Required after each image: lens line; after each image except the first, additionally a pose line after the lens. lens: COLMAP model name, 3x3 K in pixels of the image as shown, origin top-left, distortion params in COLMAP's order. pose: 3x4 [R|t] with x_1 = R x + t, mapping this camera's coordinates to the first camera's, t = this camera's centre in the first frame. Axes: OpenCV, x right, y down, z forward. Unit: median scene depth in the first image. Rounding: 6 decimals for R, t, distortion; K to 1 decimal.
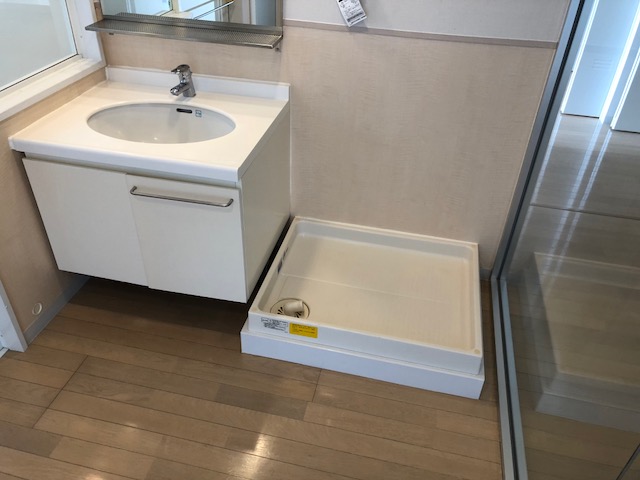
lens RADIAL K [[519.1, 0, 320.0], [0, 519.1, 240.0], [0, 0, 1]] dist [0.034962, -0.001526]
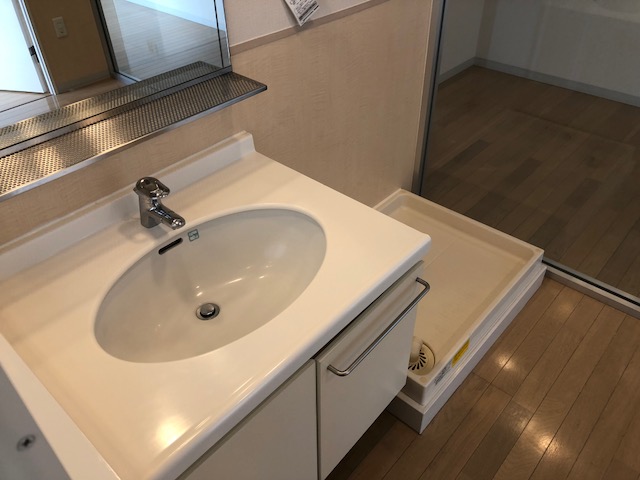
lens RADIAL K [[519.1, 0, 320.0], [0, 519.1, 240.0], [0, 0, 1]] dist [0.034962, -0.001526]
pose [[0.482917, -0.578902, 0.657011, -0.609656], [0.528512, 0.790918, 0.308422, -0.373638], [-0.698188, 0.198295, 0.687905, 0.499920]]
